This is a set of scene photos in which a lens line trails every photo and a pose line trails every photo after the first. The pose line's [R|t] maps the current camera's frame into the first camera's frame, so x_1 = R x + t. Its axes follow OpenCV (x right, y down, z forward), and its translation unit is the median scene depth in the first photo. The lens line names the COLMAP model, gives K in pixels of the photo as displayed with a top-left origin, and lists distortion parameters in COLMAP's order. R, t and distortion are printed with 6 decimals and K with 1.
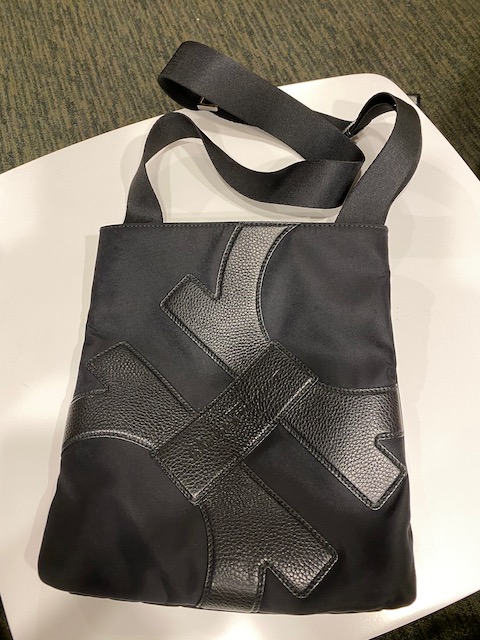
lens RADIAL K [[478.1, 0, 241.5], [0, 478.1, 322.6], [0, 0, 1]] dist [0.005806, -0.006275]
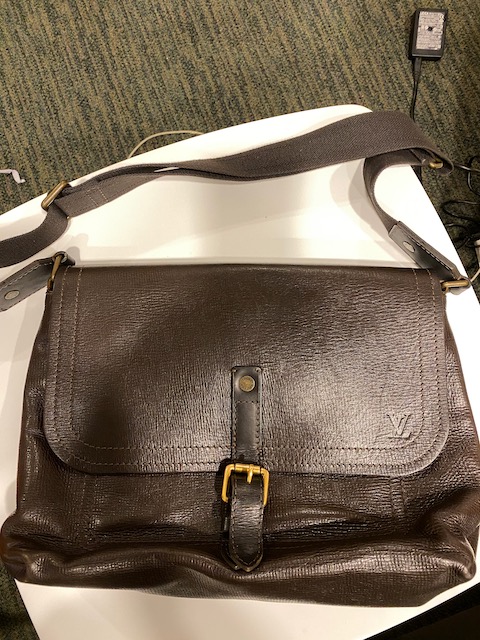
lens RADIAL K [[478.1, 0, 241.5], [0, 478.1, 322.6], [0, 0, 1]] dist [0.005806, -0.006275]
pose [[0.999376, -0.007282, 0.034555, -0.042889], [-0.002853, 0.958660, 0.284540, -0.151995], [-0.035198, -0.284461, 0.958041, -0.008798]]
